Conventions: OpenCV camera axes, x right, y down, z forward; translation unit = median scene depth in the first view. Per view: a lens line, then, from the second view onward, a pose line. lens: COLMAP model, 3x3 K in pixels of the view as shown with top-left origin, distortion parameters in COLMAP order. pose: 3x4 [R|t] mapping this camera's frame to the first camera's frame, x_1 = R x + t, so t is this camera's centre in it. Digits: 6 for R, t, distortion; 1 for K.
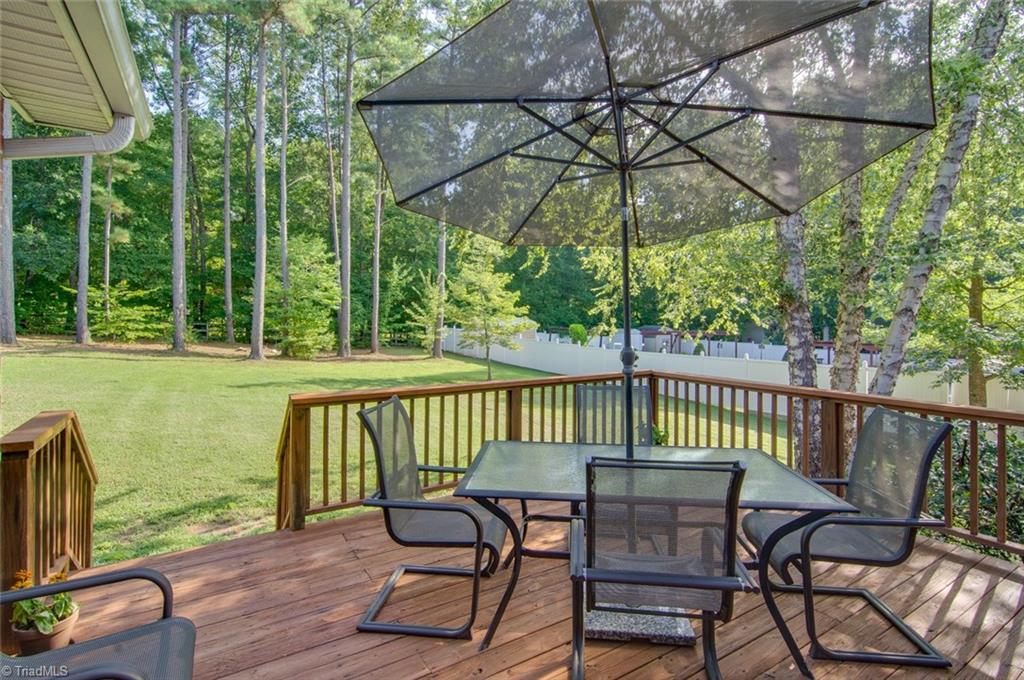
lens RADIAL K [[470.8, 0, 504.6], [0, 470.8, 329.4], [0, 0, 1]] dist [0.003378, -0.008309]
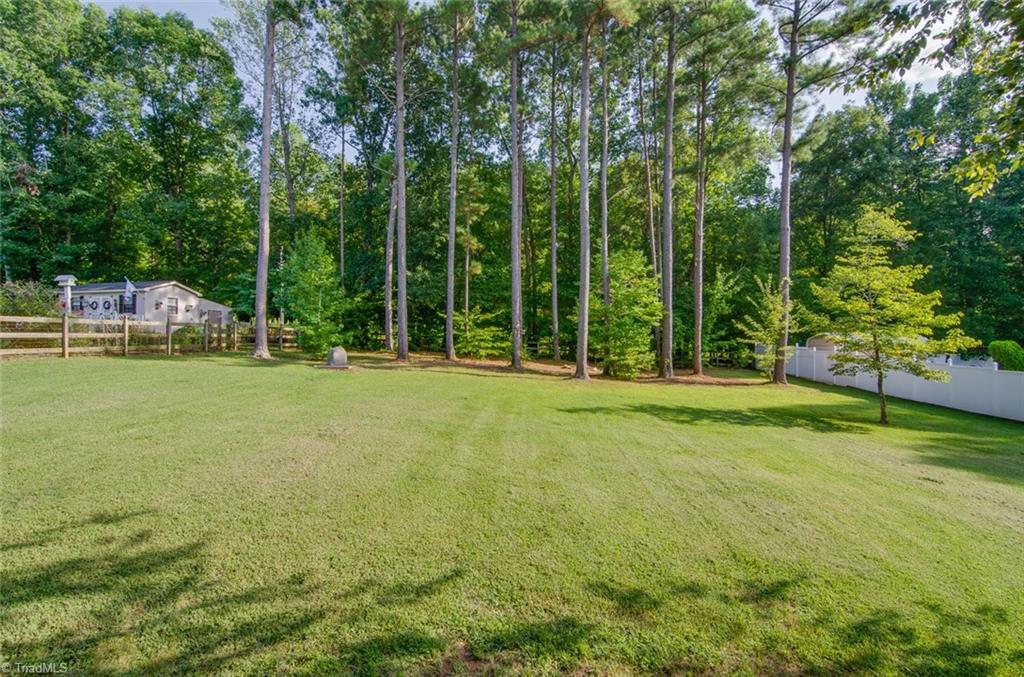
lens RADIAL K [[470.8, 0, 504.6], [0, 470.8, 327.9], [0, 0, 1]] dist [0.003378, -0.008309]
pose [[0.806766, -0.022841, -0.590430, -0.057112], [-0.001362, 0.999178, -0.040515, -0.001452], [0.590870, 0.033491, 0.806071, 0.085336]]
